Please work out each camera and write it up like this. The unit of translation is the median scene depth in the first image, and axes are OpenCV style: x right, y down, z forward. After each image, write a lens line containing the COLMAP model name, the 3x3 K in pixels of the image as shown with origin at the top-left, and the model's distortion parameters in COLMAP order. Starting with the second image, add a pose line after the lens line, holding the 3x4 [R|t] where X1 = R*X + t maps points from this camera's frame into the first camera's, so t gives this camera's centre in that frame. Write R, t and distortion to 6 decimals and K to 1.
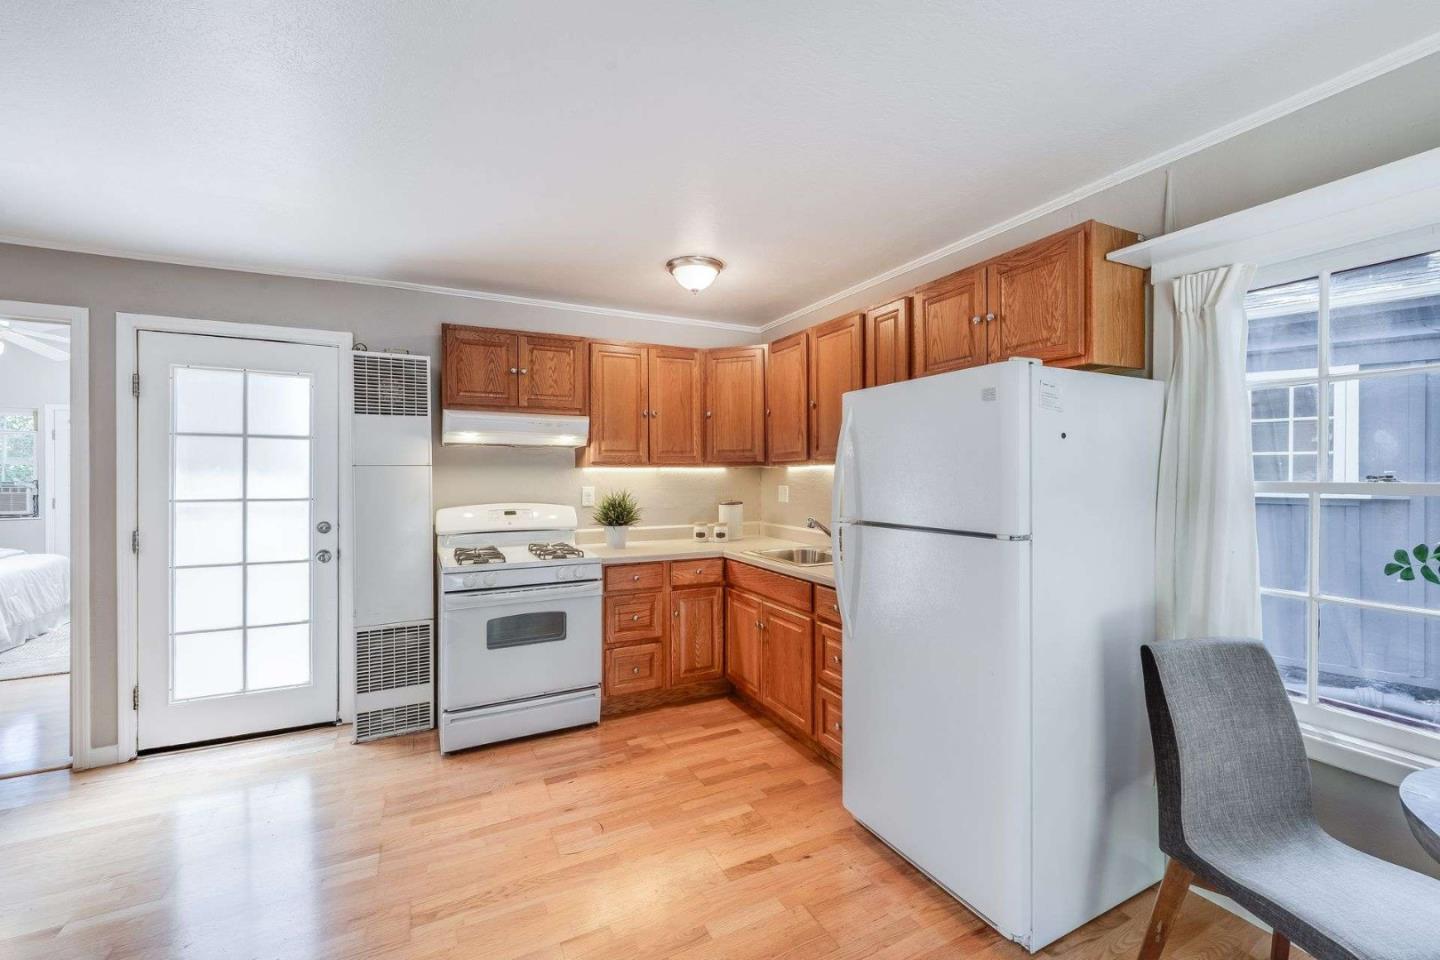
lens RADIAL K [[591.8, 0, 717.8], [0, 591.8, 469.2], [0, 0, 1]] dist [0.000851, 0.000034]
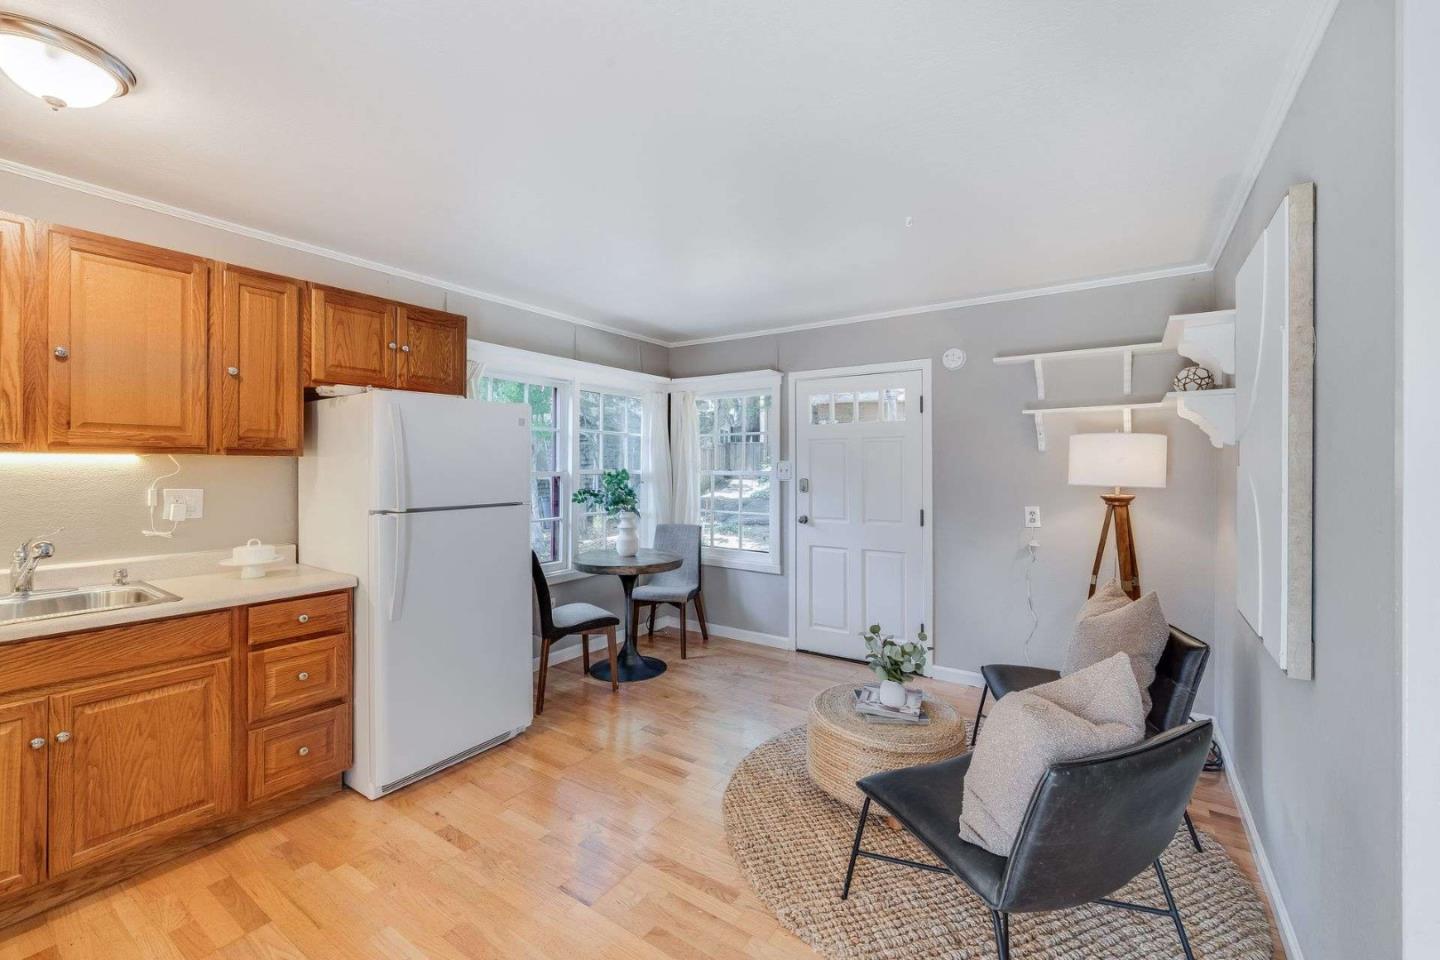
lens RADIAL K [[591.8, 0, 717.8], [0, 591.8, 469.2], [0, 0, 1]] dist [0.000851, 0.000034]
pose [[-0.475612, 0.005326, 0.879639, -0.979711], [0.000953, 0.999984, -0.005539, 0.017625], [-0.879654, -0.001796, -0.475610, 0.973512]]
